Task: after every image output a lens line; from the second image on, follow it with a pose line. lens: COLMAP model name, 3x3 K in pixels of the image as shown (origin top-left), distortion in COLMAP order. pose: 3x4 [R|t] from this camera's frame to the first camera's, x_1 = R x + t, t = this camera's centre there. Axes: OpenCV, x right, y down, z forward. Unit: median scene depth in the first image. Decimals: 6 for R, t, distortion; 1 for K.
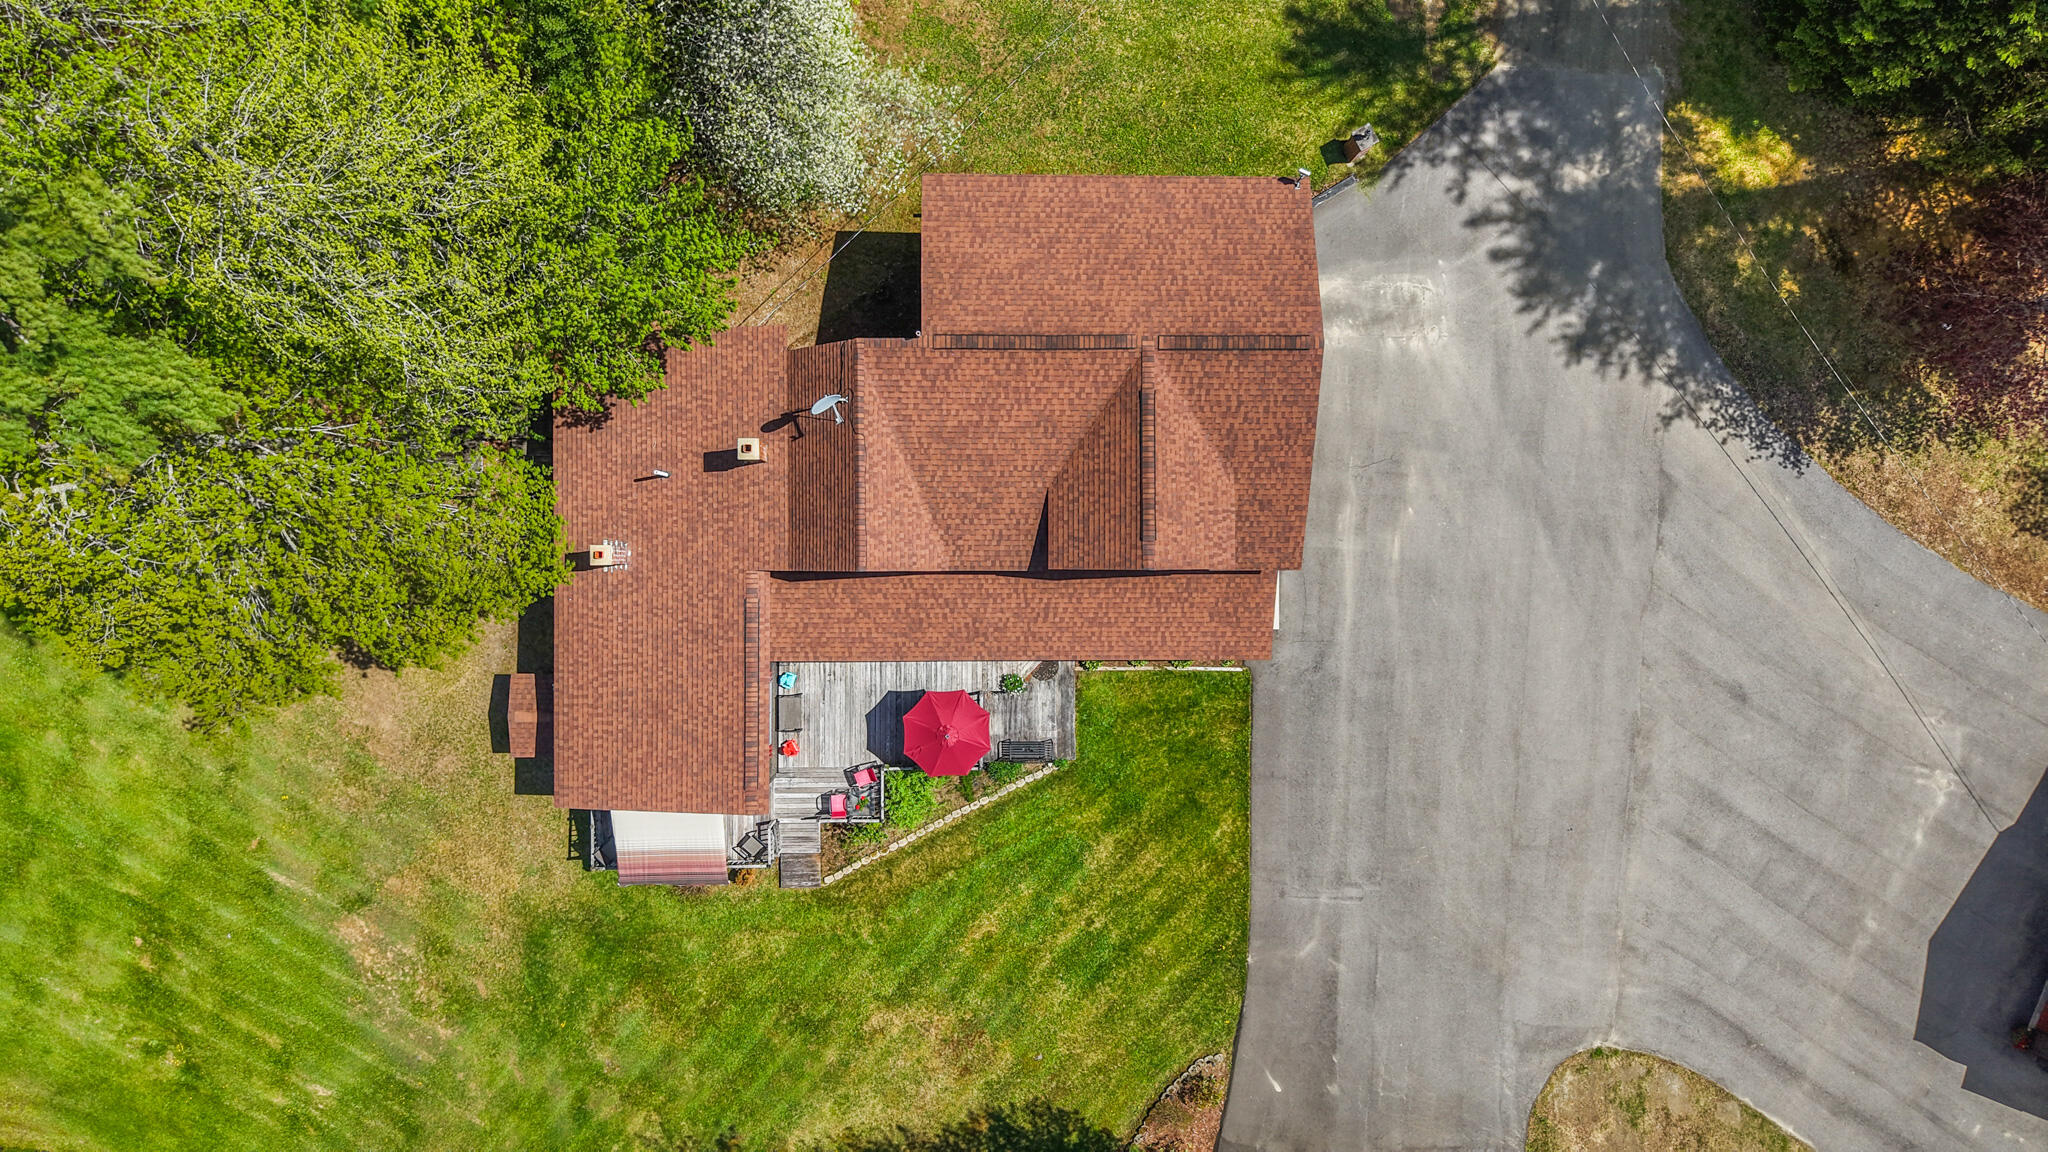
lens RADIAL K [[1383.8, 0, 1007.5], [0, 1383.8, 564.3], [0, 0, 1]] dist [0.007090, -0.003295]
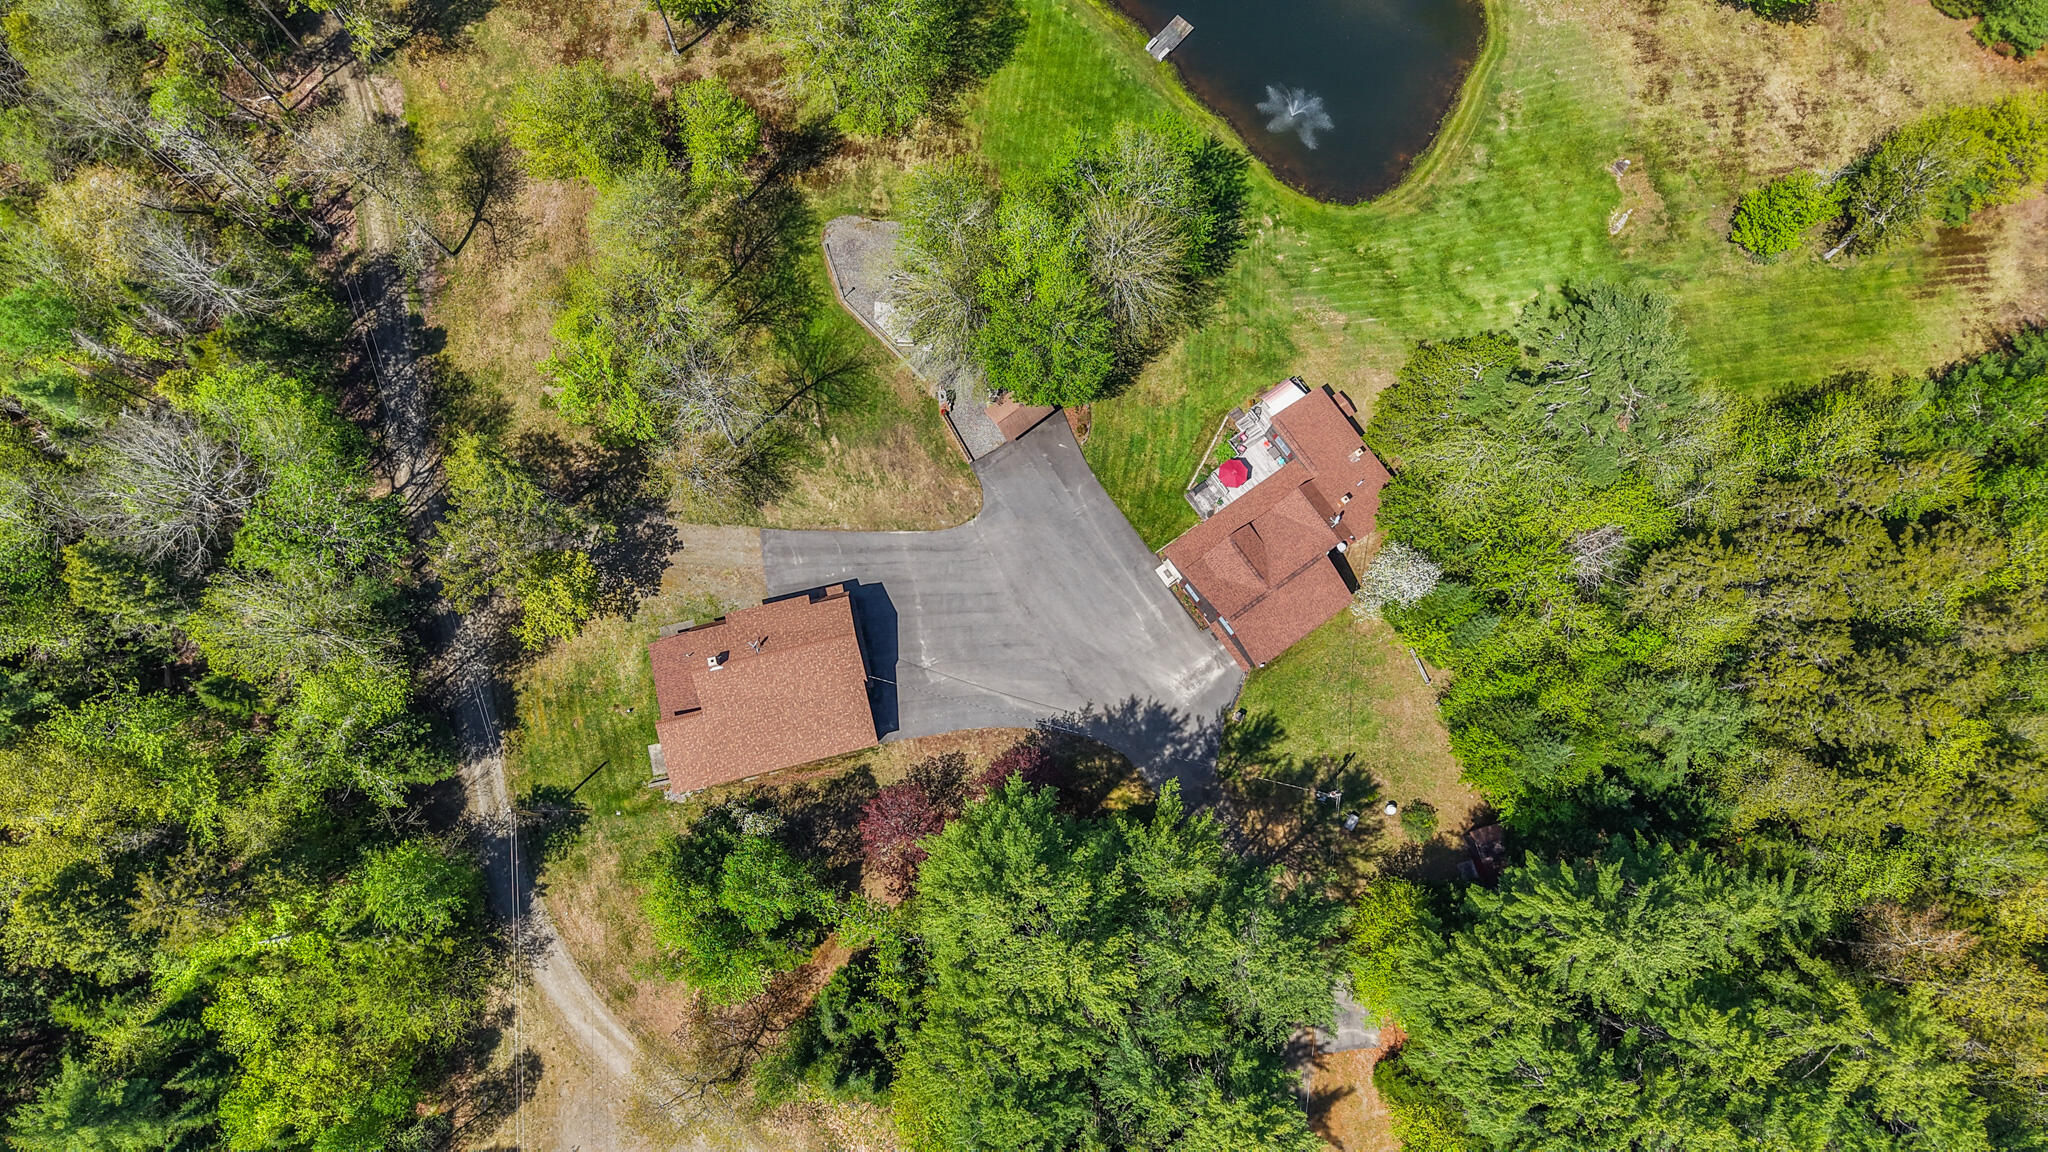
lens RADIAL K [[1383.8, 0, 1010.4], [0, 1383.8, 581.2], [0, 0, 1]] dist [0.007090, -0.003295]
pose [[-0.816687, 0.561347, -0.133836, 0.857392], [-0.575529, -0.809282, 0.117599, -0.141678], [-0.042297, 0.173068, 0.984001, -1.871216]]
